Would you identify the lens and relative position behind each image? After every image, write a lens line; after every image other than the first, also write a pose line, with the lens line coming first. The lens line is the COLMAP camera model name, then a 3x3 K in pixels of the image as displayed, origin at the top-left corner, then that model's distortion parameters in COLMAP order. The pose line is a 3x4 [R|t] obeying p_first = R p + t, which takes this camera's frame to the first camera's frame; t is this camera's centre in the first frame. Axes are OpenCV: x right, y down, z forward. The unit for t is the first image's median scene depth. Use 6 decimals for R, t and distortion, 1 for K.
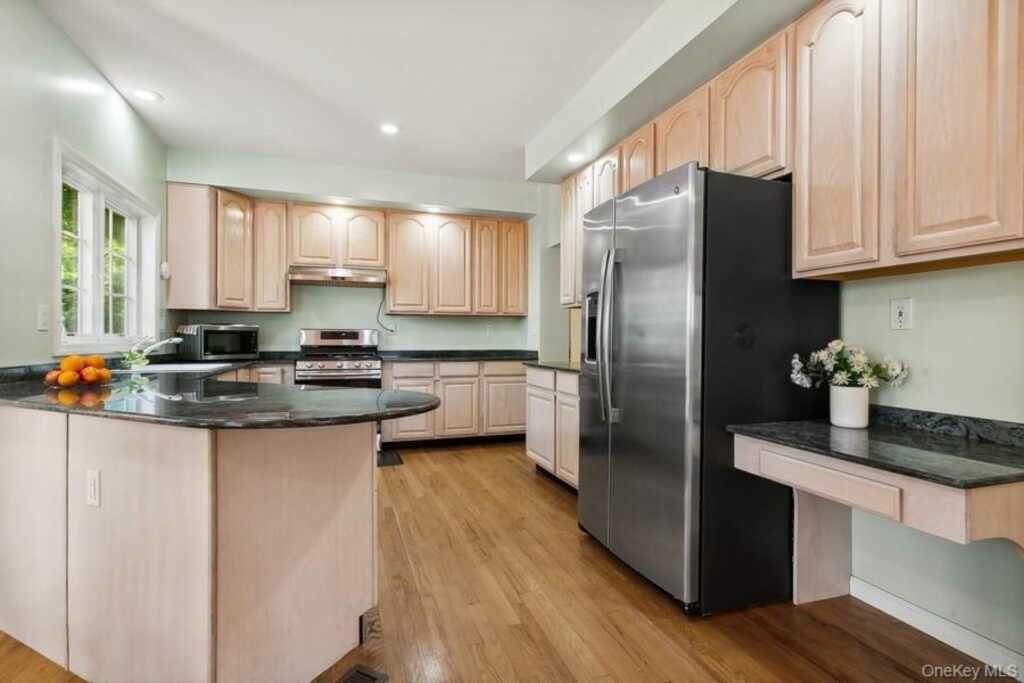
lens RADIAL K [[496.4, 0, 510.8], [0, 496.4, 341.3], [0, 0, 1]] dist [0.004492, 0.000600]
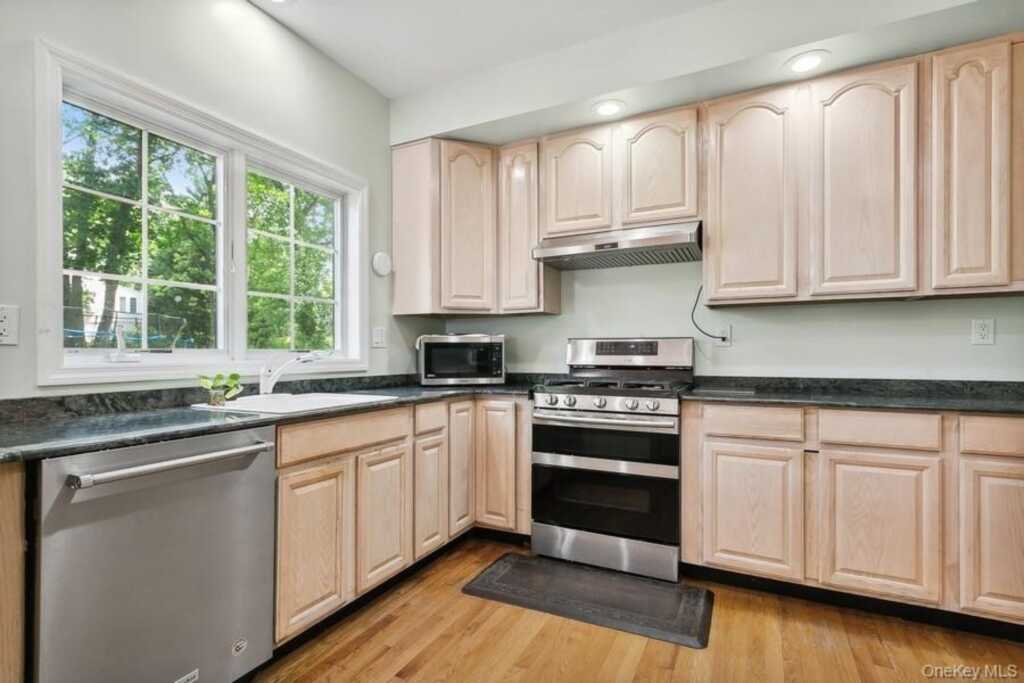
lens RADIAL K [[496.4, 0, 509.9], [0, 496.4, 351.2], [0, 0, 1]] dist [0.004492, 0.000600]
pose [[0.699616, -0.003579, -0.714510, -0.023693], [0.000764, 0.999991, -0.004261, -0.006253], [0.714518, 0.002435, 0.699613, 0.514990]]
